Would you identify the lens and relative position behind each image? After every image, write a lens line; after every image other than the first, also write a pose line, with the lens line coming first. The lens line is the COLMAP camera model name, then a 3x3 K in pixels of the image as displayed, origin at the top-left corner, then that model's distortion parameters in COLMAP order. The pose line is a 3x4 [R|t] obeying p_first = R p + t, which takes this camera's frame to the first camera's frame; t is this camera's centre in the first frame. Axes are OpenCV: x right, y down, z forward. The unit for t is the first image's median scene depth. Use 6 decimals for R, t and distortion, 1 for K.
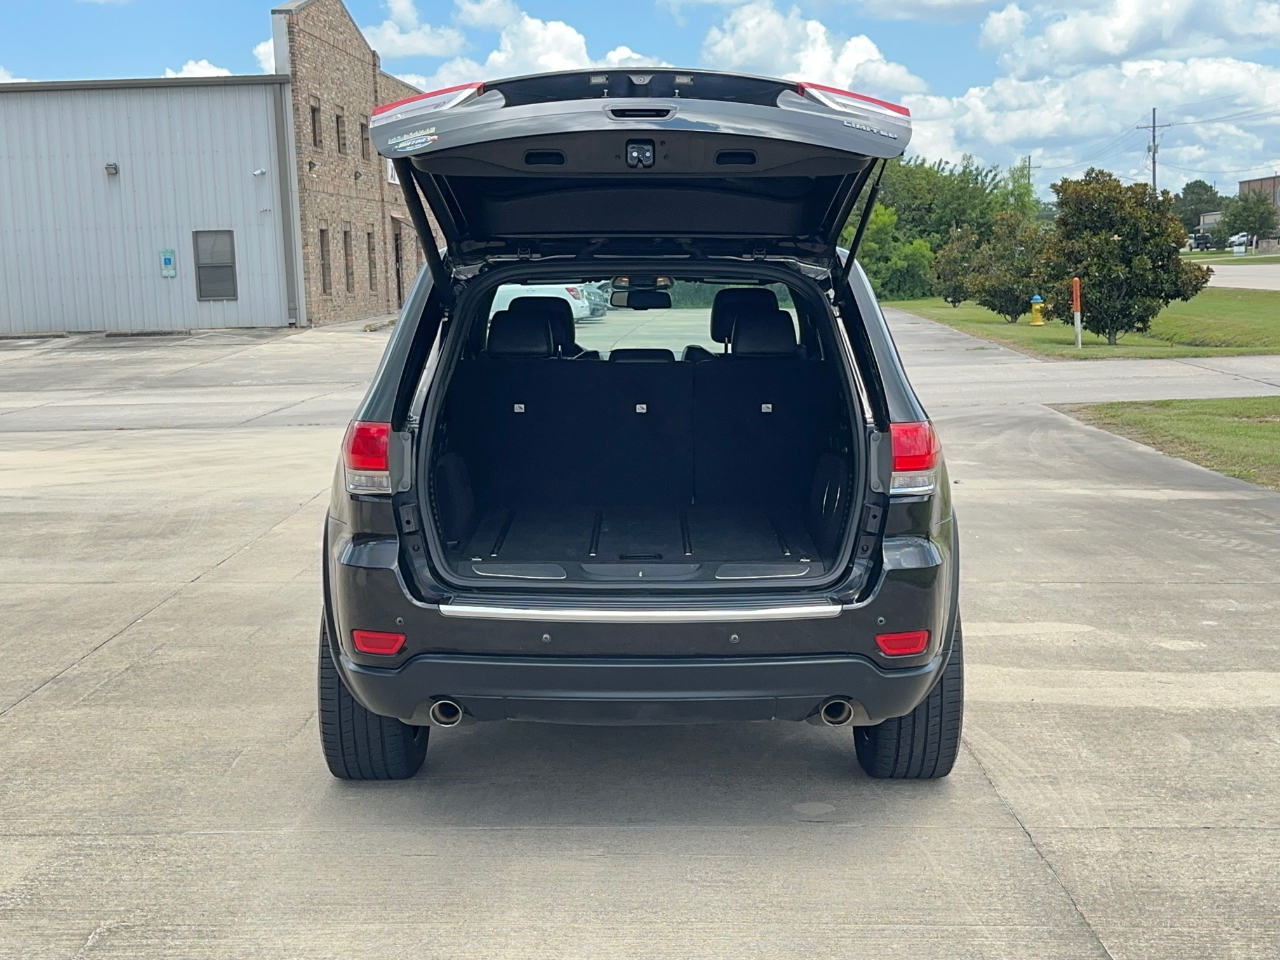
lens RADIAL K [[1769.5, 0, 648.5], [0, 1769.5, 478.2], [0, 0, 1]] dist [0.116899, 0.000000]
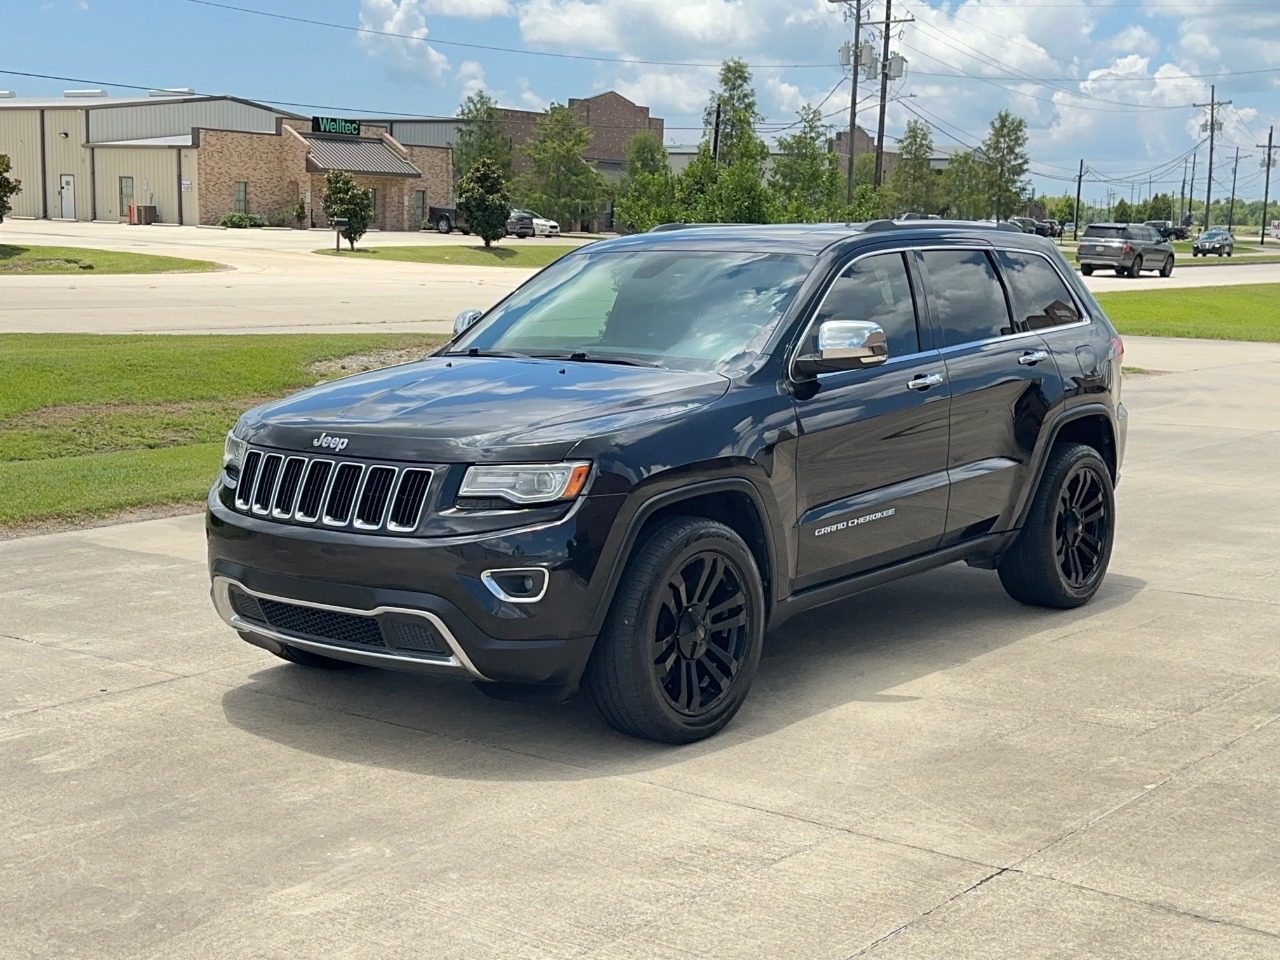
lens RADIAL K [[1769.5, 0, 632.5], [0, 1769.5, 492.5], [0, 0, 1]] dist [0.116899, 0.000000]
pose [[-0.779110, -0.084092, 0.621221, -0.390209], [0.075110, 0.971302, 0.225680, -0.137085], [-0.622371, 0.222490, -0.750435, 1.152994]]
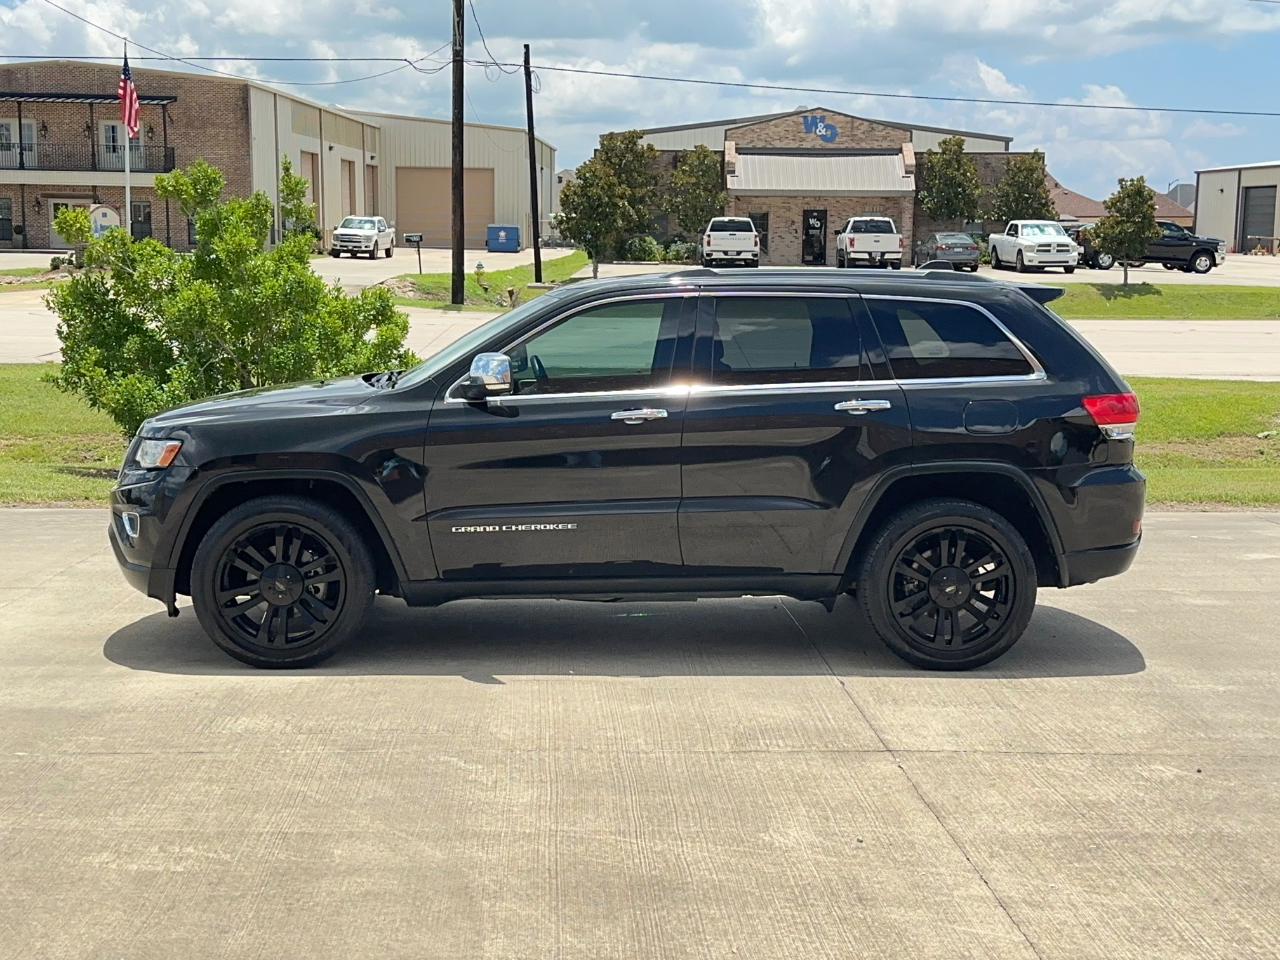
lens RADIAL K [[1769.5, 0, 639.8], [0, 1769.5, 489.9], [0, 0, 1]] dist [0.116899, 0.000000]
pose [[-0.035296, -0.111358, 0.993153, -0.756210], [0.111860, 0.987088, 0.114653, -0.064552], [-0.993097, 0.115141, -0.022383, 0.536628]]
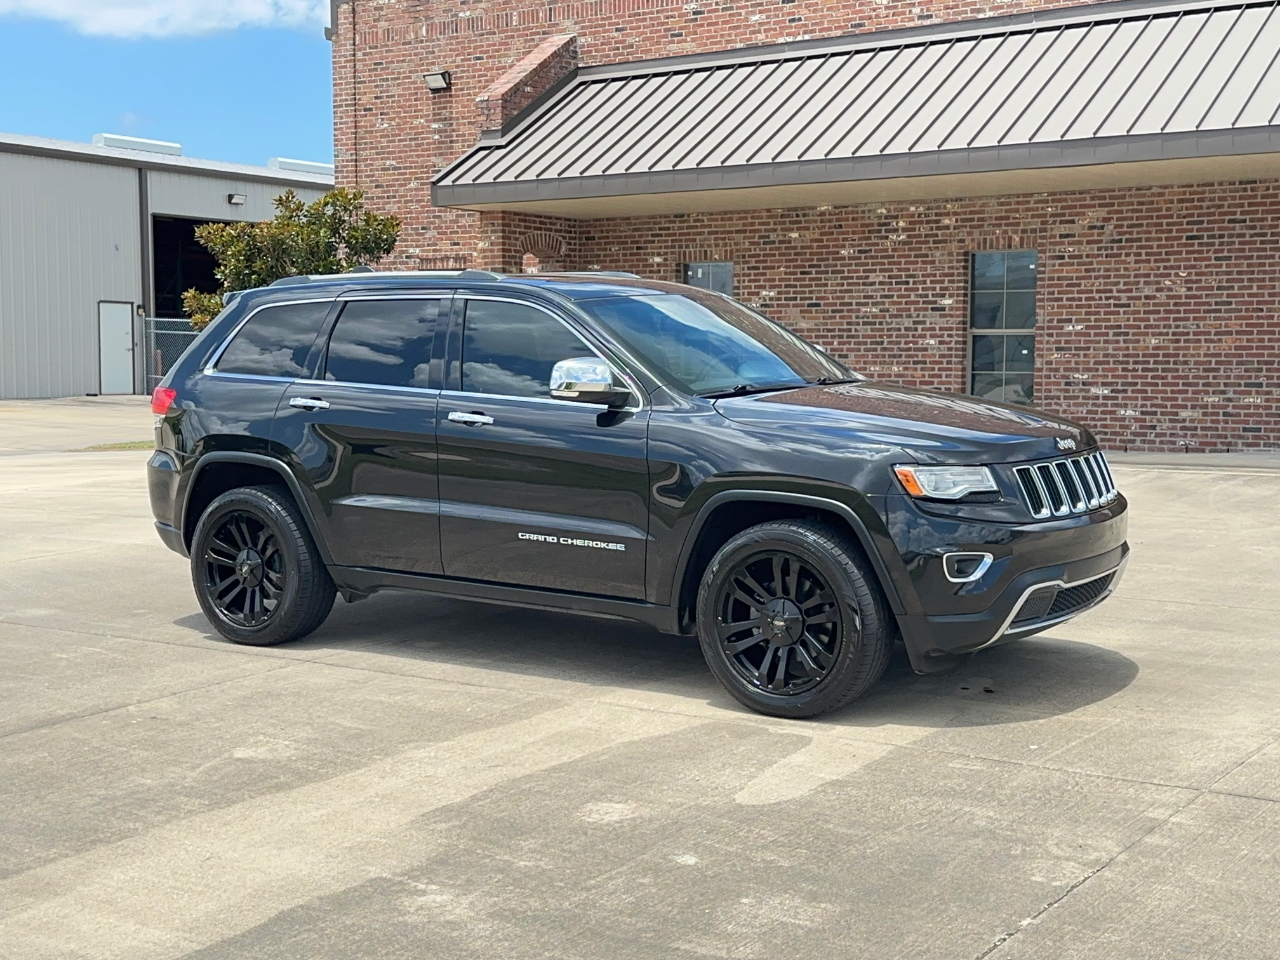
lens RADIAL K [[1769.5, 0, 634.6], [0, 1769.5, 505.8], [0, 0, 1]] dist [0.116899, 0.000000]
pose [[-0.573529, 0.102595, -0.812735, 0.588062], [-0.081312, 0.980097, 0.181102, -0.108841], [0.815140, 0.169953, -0.553772, 0.943651]]
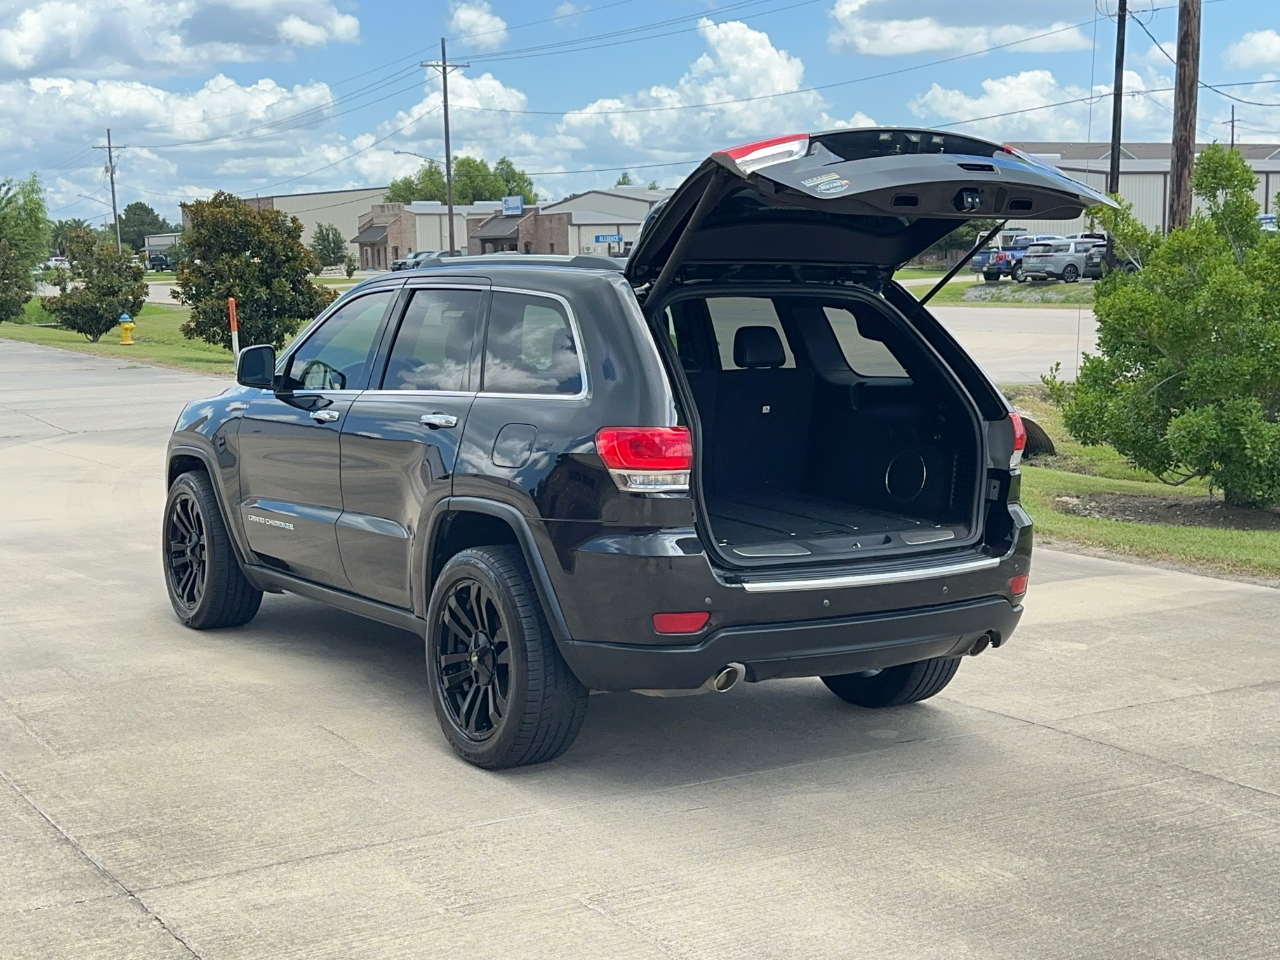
lens RADIAL K [[1769.5, 0, 627.9], [0, 1769.5, 480.7], [0, 0, 1]] dist [0.116899, 0.000000]
pose [[0.841090, -0.052561, 0.538335, -0.332759], [0.057726, 0.998306, 0.007280, -0.003170], [-0.537805, 0.024952, 0.842700, 0.029461]]
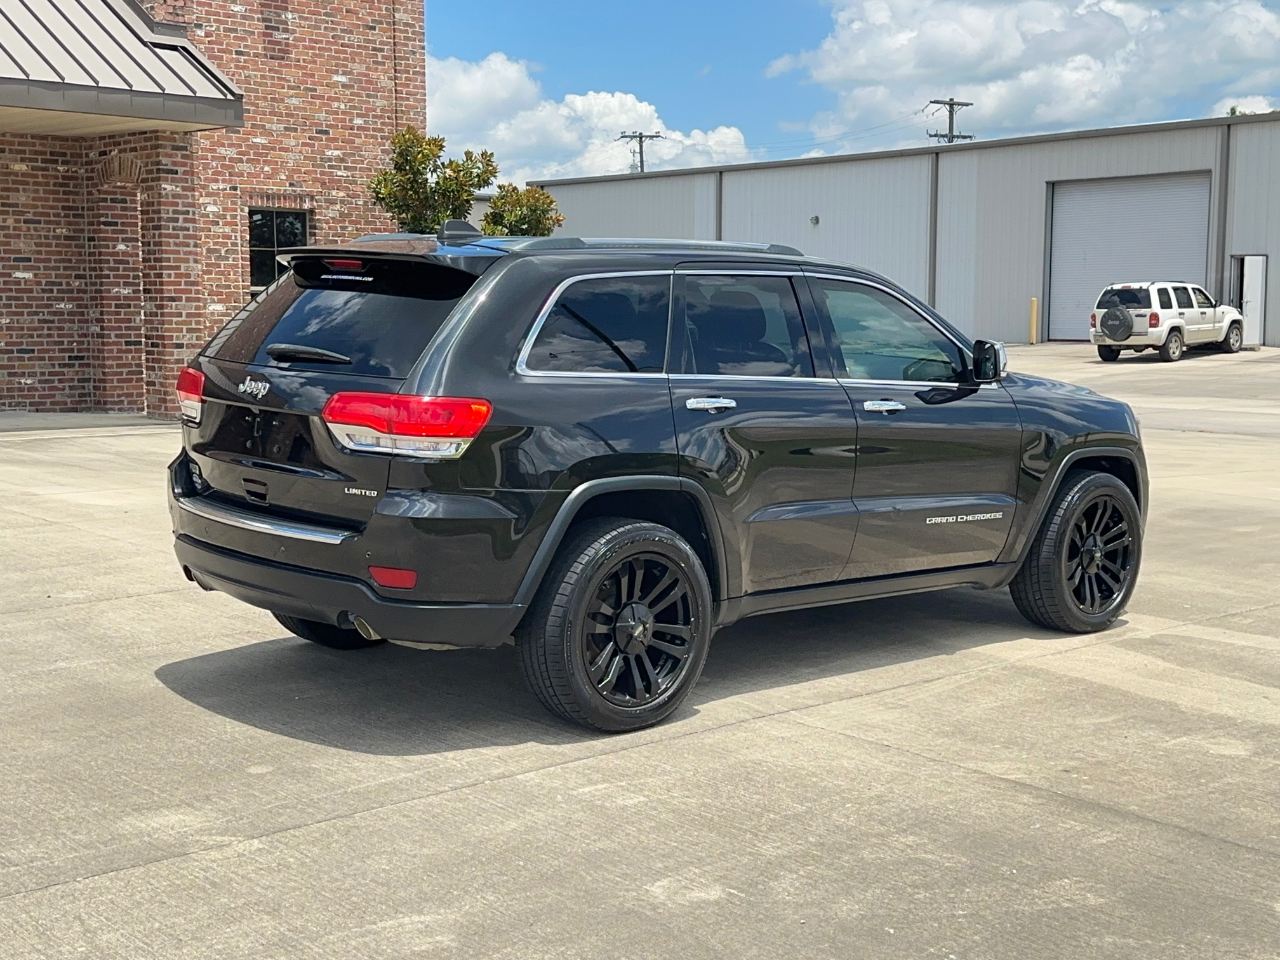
lens RADIAL K [[1769.5, 0, 646.5], [0, 1769.5, 480.3], [0, 0, 1]] dist [0.116899, 0.000000]
pose [[0.682344, 0.109175, -0.722833, 0.477652], [-0.115233, 0.992487, 0.041125, -0.005338], [0.721892, 0.055233, 0.689798, 0.025934]]
